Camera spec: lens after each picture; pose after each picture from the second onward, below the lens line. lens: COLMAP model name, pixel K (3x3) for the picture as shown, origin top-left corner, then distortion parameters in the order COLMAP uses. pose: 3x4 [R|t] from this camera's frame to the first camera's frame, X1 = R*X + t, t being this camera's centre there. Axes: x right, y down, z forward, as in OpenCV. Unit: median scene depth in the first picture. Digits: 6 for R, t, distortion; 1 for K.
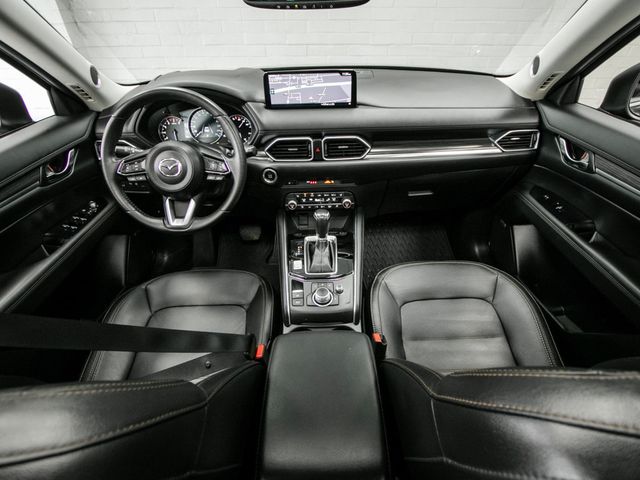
lens RADIAL K [[339.2, 0, 325.3], [0, 339.2, 244.1], [0, 0, 1]] dist [-0.019387, 0.001132]
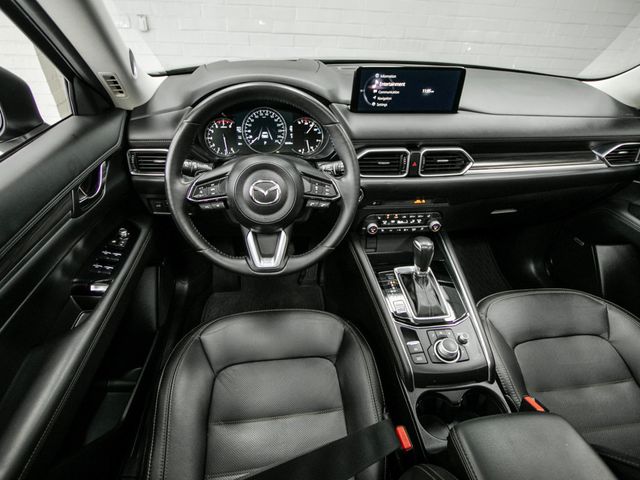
lens RADIAL K [[339.2, 0, 311.6], [0, 339.2, 245.2], [0, 0, 1]] dist [-0.019387, 0.001132]
pose [[0.995137, -0.017779, 0.096878, -0.352153], [0.015741, 0.999639, 0.021767, -0.102243], [-0.097230, -0.020136, 0.995058, 0.201654]]
